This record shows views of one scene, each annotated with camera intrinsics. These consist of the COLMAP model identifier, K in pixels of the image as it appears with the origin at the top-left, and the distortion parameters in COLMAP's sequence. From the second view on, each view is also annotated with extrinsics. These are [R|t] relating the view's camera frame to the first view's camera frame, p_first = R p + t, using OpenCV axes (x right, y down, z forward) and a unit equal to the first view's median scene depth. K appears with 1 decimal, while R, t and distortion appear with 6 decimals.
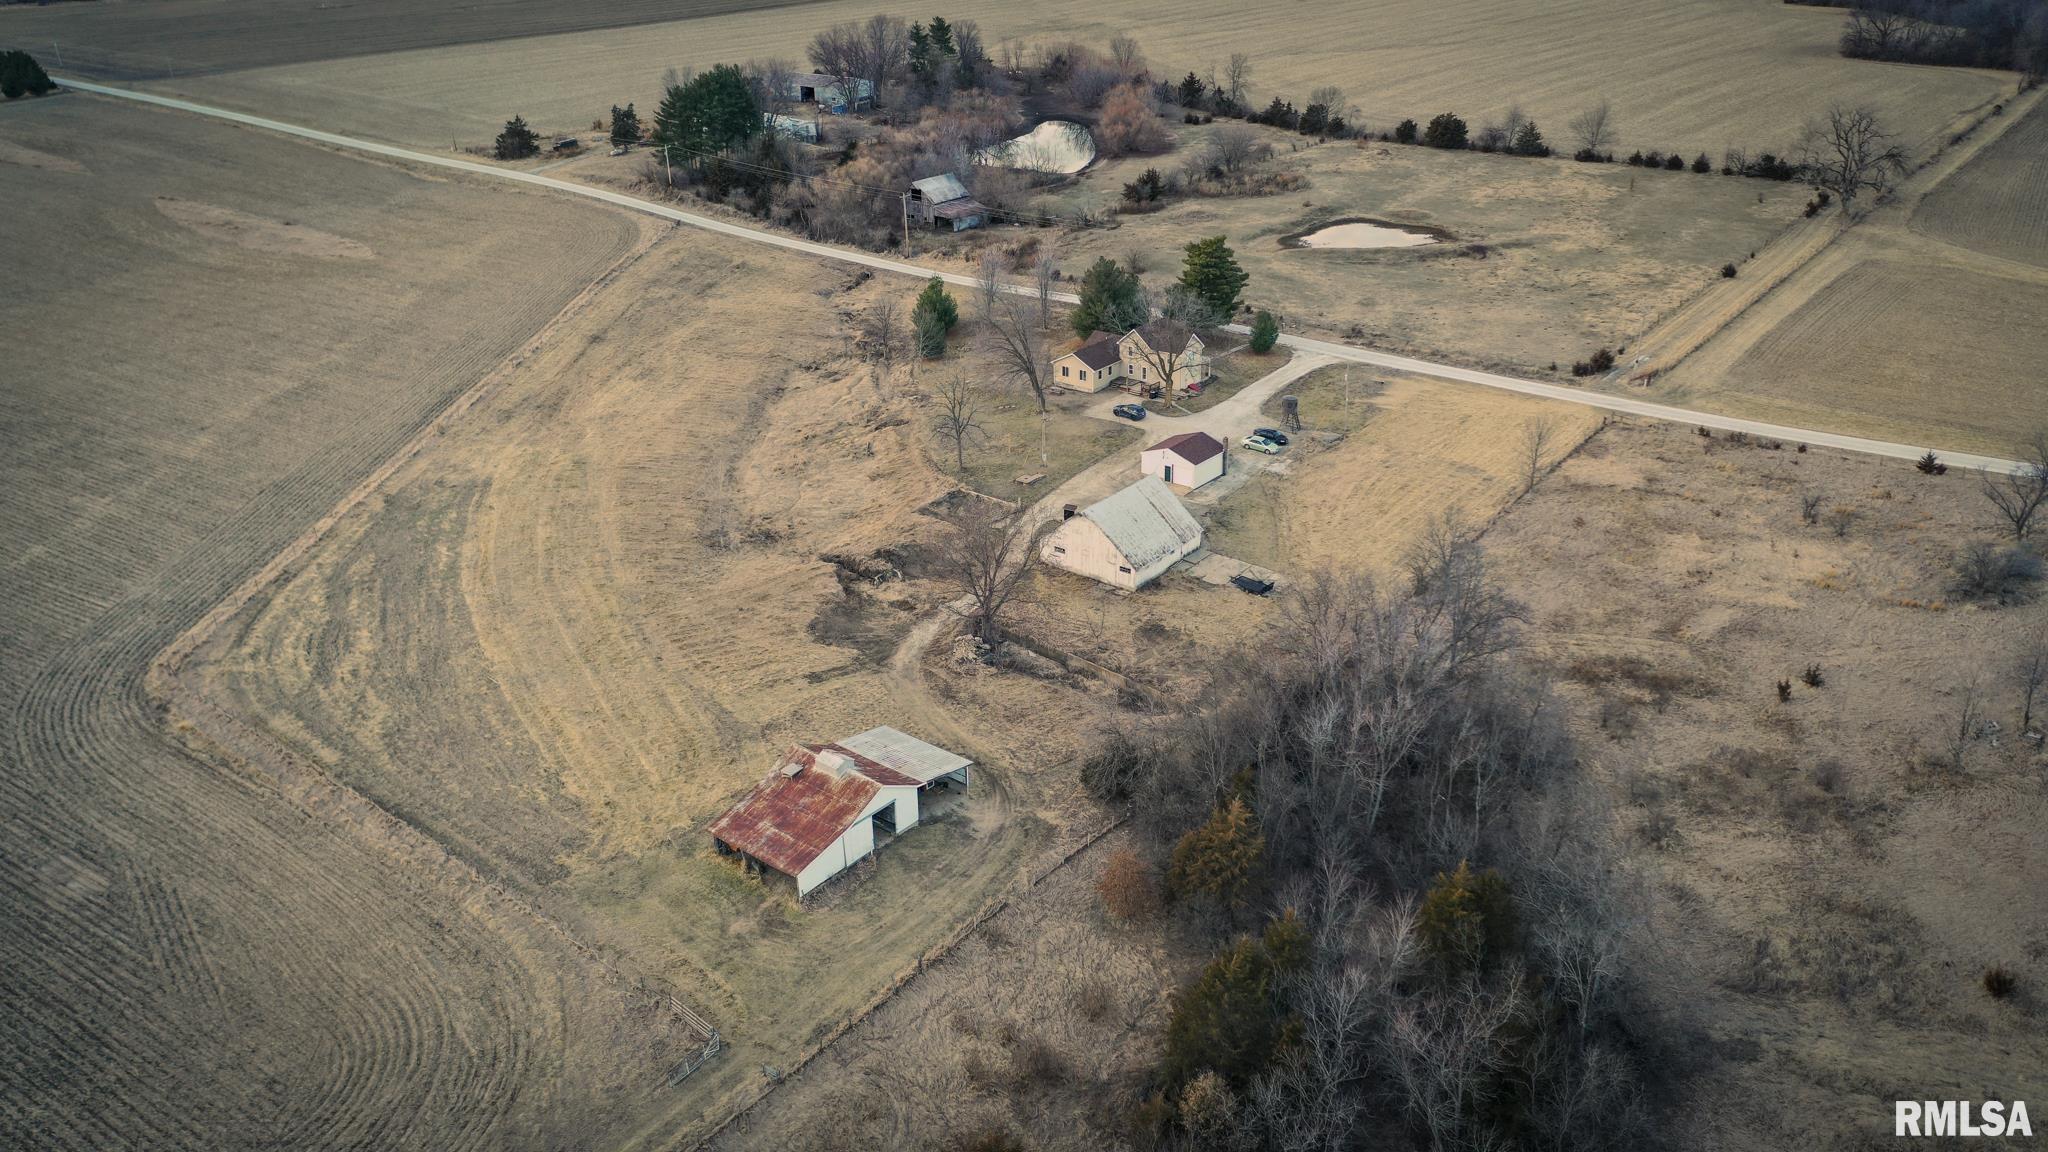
lens RADIAL K [[1621.5, 0, 1022.7], [0, 1621.5, 575.3], [0, 0, 1]] dist [-0.001139, 0.013867]
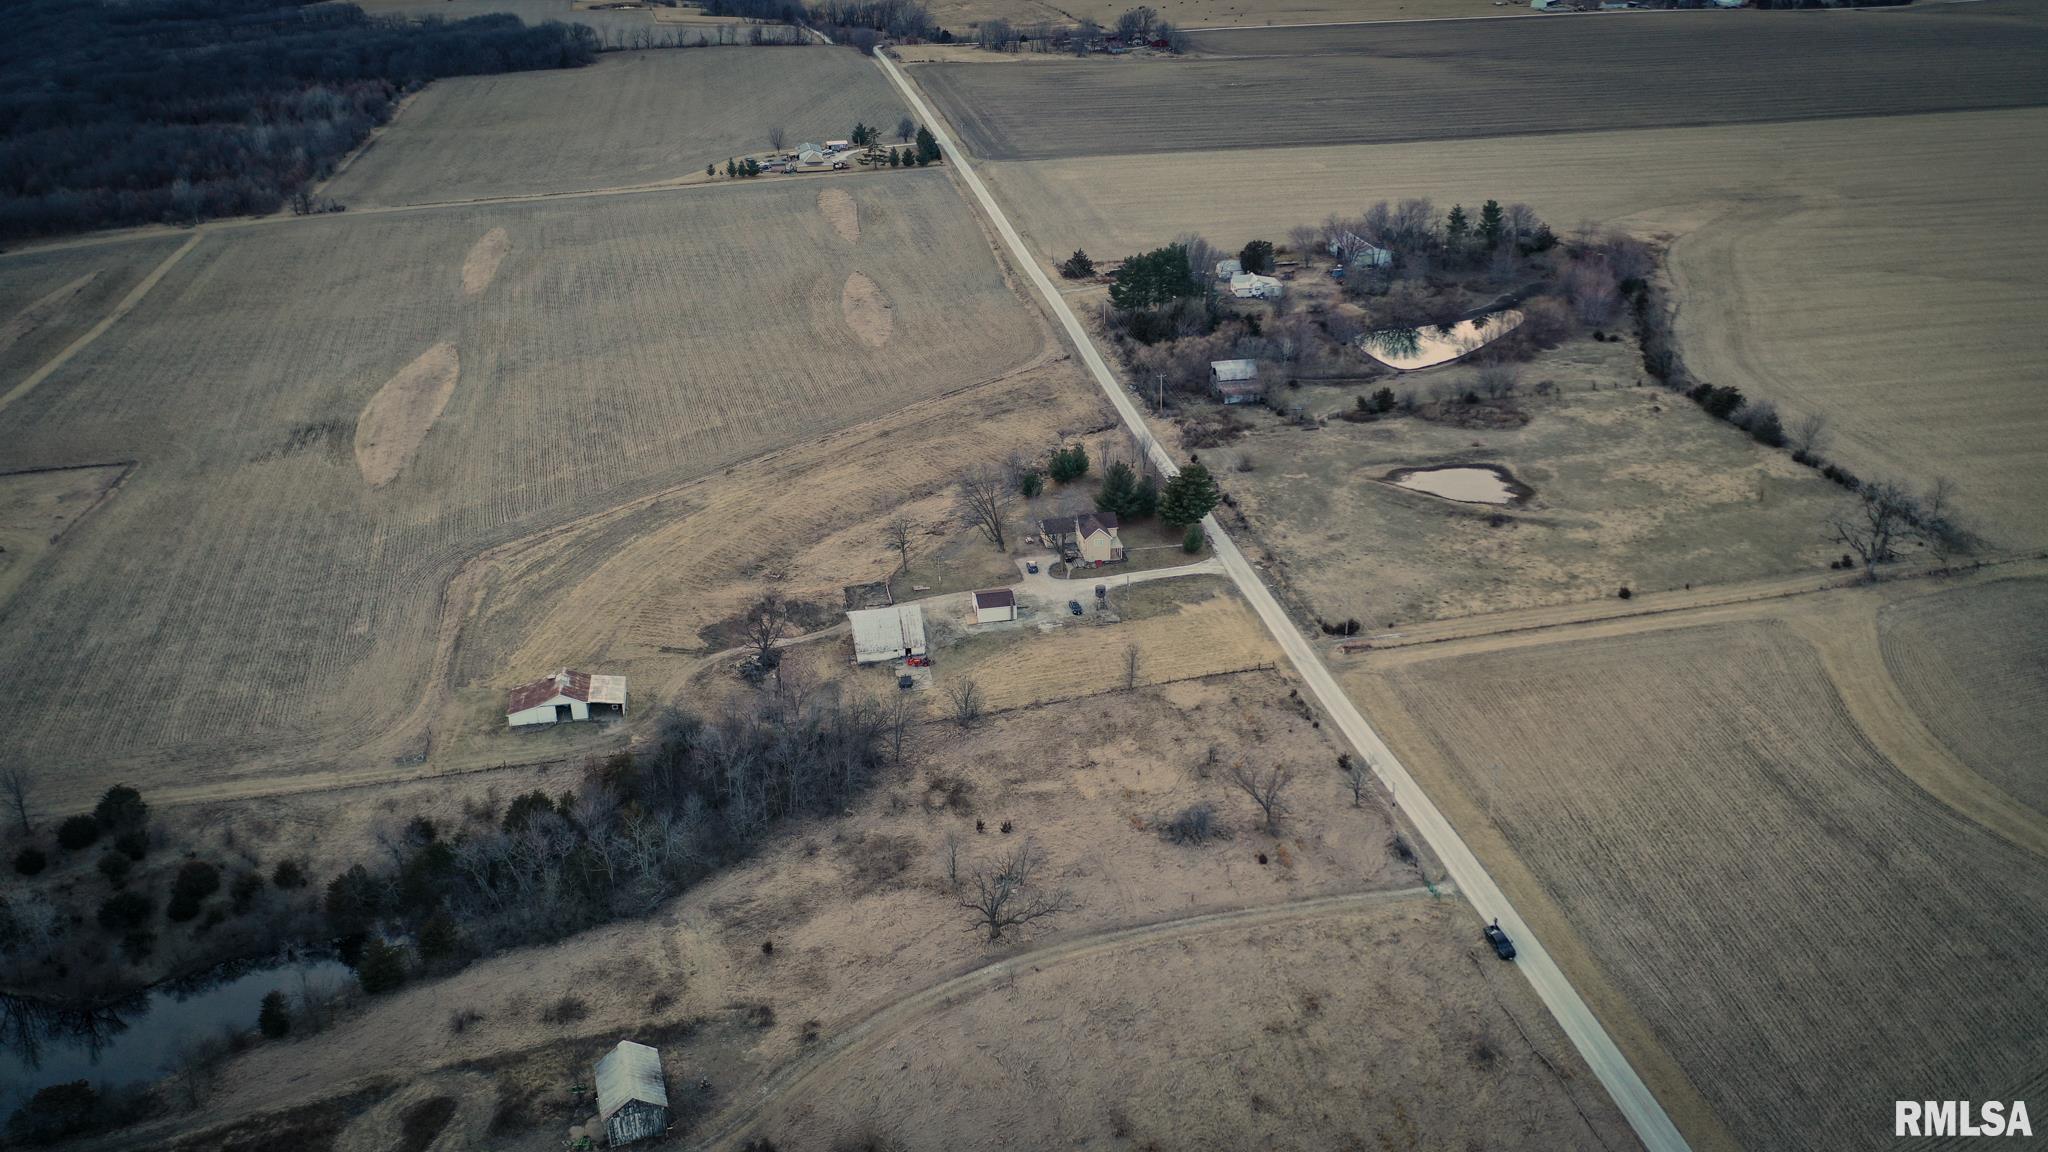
lens RADIAL K [[1621.5, 0, 1028.4], [0, 1621.5, 559.9], [0, 0, 1]] dist [-0.001139, 0.013867]
pose [[0.759410, 0.274558, -0.589843, 1.020327], [-0.269054, 0.957970, 0.099510, -0.271326], [0.592373, 0.083131, 0.801363, -0.260604]]
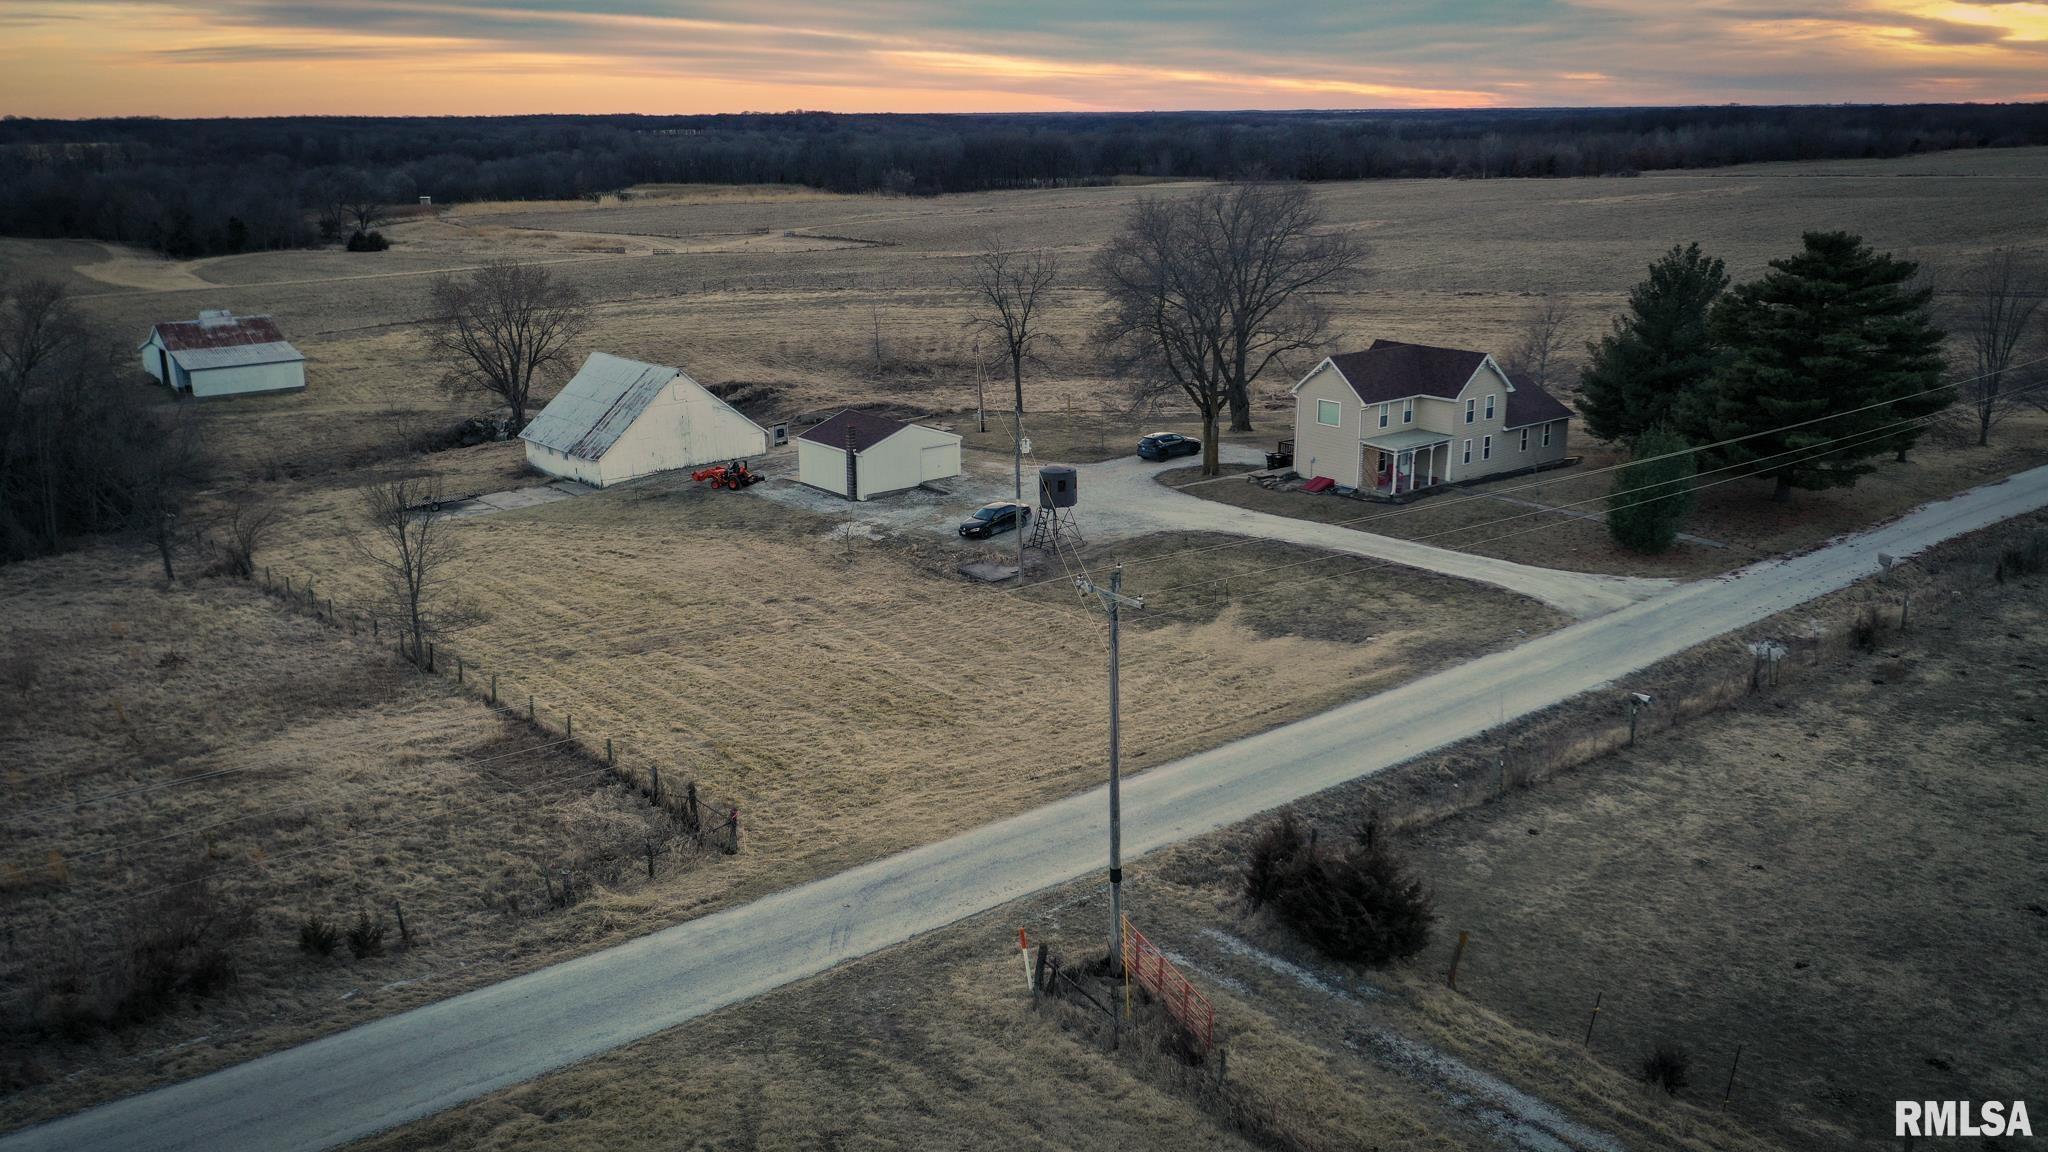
lens RADIAL K [[1621.5, 0, 1032.3], [0, 1621.5, 575.0], [0, 0, 1]] dist [-0.001139, 0.013867]
pose [[-0.209065, 0.287631, -0.934645, 0.574878], [-0.395534, 0.849224, 0.349818, -0.233990], [0.894341, 0.442818, -0.063775, 1.053805]]
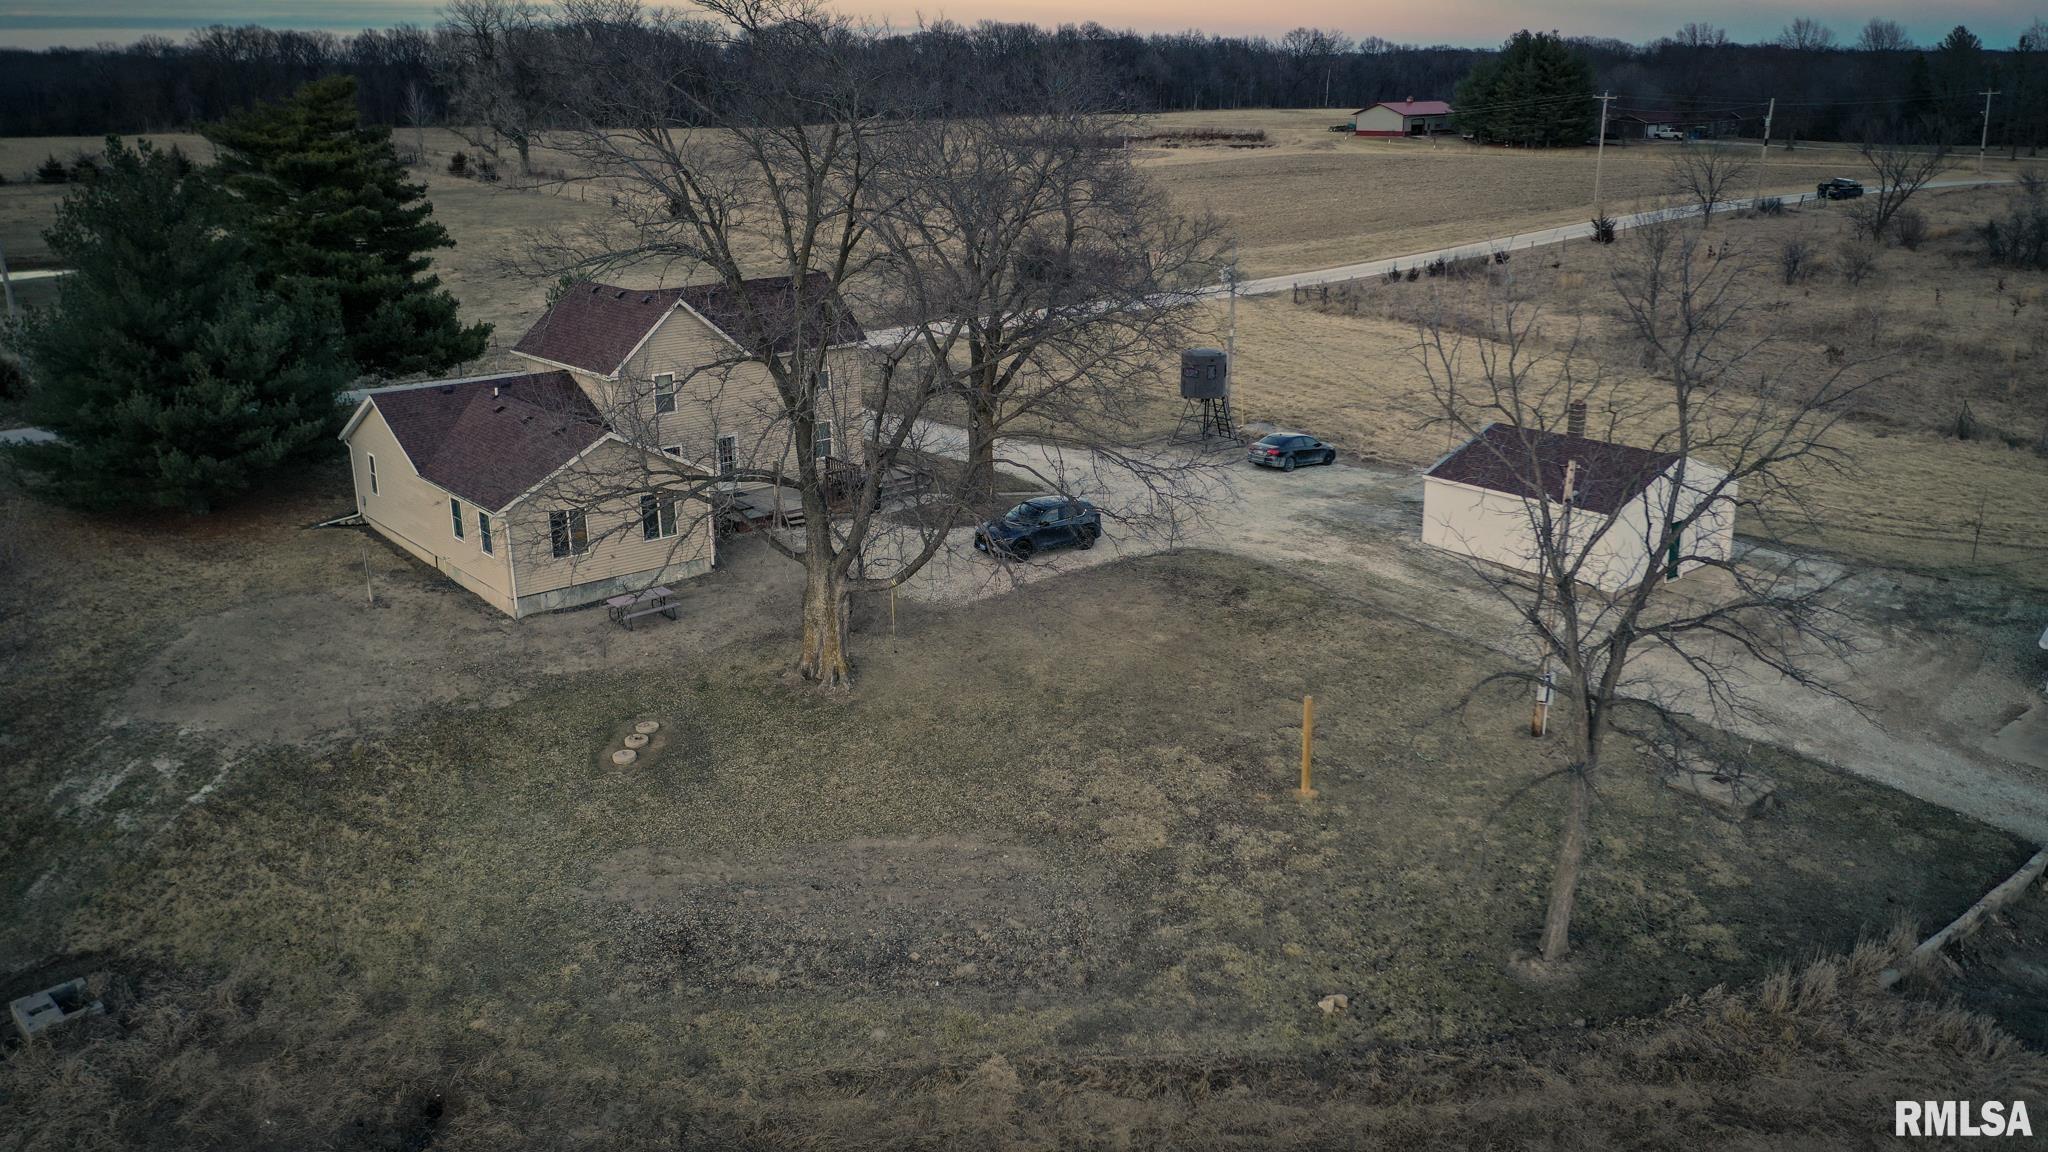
lens RADIAL K [[1621.5, 0, 1028.5], [0, 1621.5, 577.2], [0, 0, 1]] dist [-0.001139, 0.013867]
pose [[0.202166, -0.274300, 0.940153, -0.189476], [0.417973, 0.892323, 0.170466, -0.144064], [-0.885679, 0.358497, 0.295048, 0.964575]]
